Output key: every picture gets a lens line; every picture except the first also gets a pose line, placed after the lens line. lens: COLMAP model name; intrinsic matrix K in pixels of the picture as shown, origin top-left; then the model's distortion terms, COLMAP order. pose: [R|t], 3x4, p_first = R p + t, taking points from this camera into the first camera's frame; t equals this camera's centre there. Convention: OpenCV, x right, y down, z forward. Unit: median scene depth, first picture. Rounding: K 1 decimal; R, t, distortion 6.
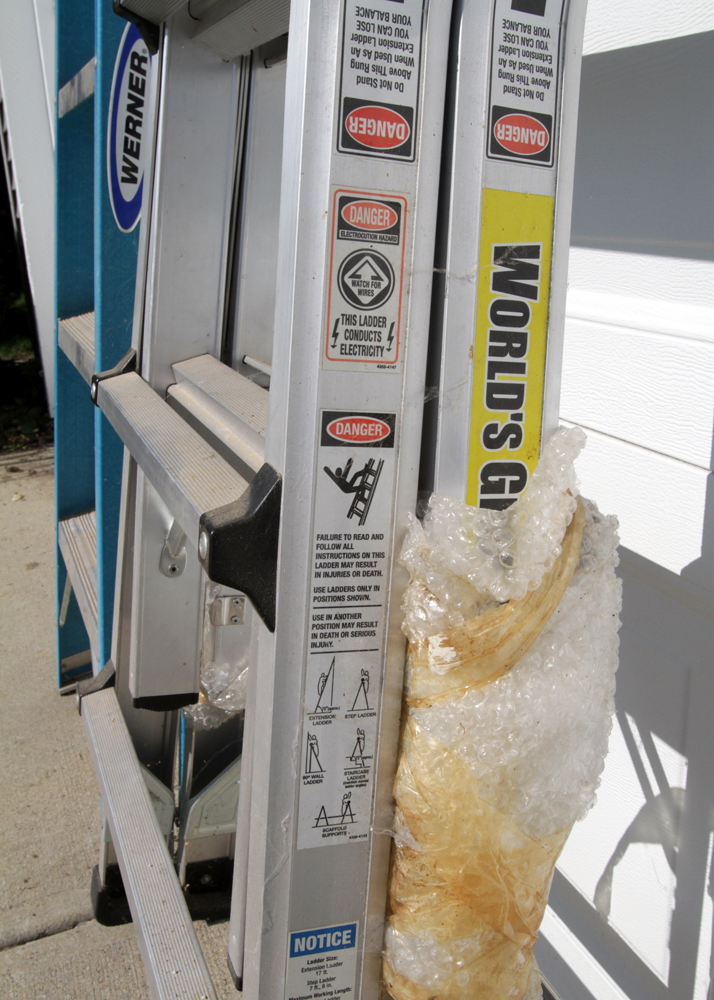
lens RADIAL K [[998.7, 0, 357.0], [0, 998.7, 500.0], [0, 0, 1]] dist [-0.095815, 0.088337]
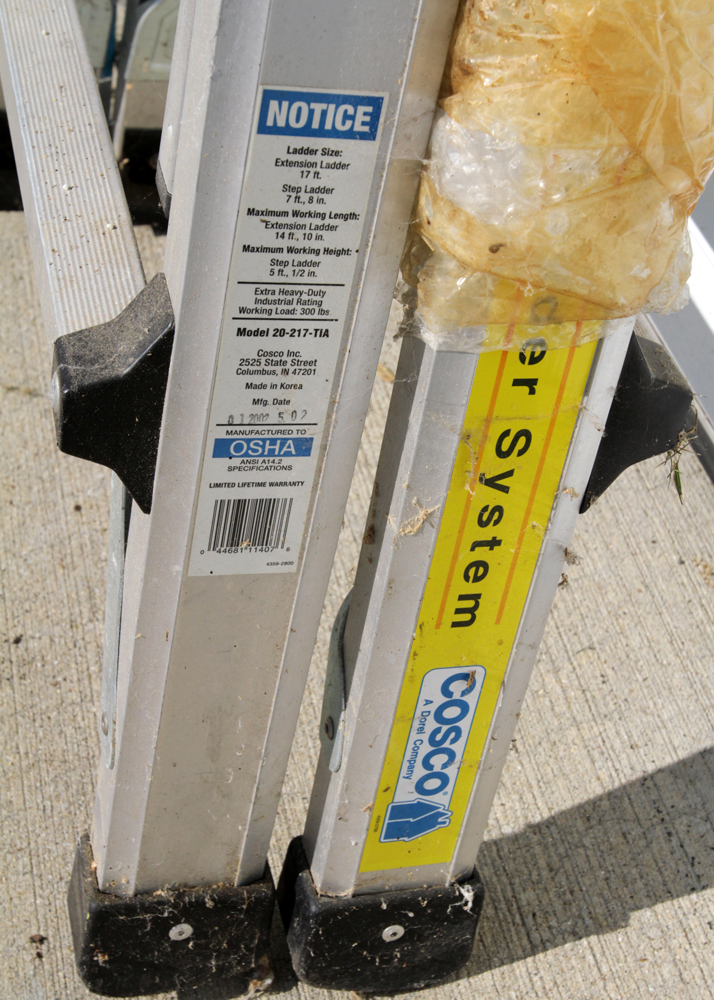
lens RADIAL K [[1634.7, 0, 357.0], [0, 1634.7, 500.0], [0, 0, 1]] dist [-0.032991, 0.127207]
pose [[0.987261, 0.157941, -0.019234, 0.038048], [-0.131839, 0.879733, 0.456825, 0.215012], [0.089072, -0.448470, 0.889349, 0.085214]]
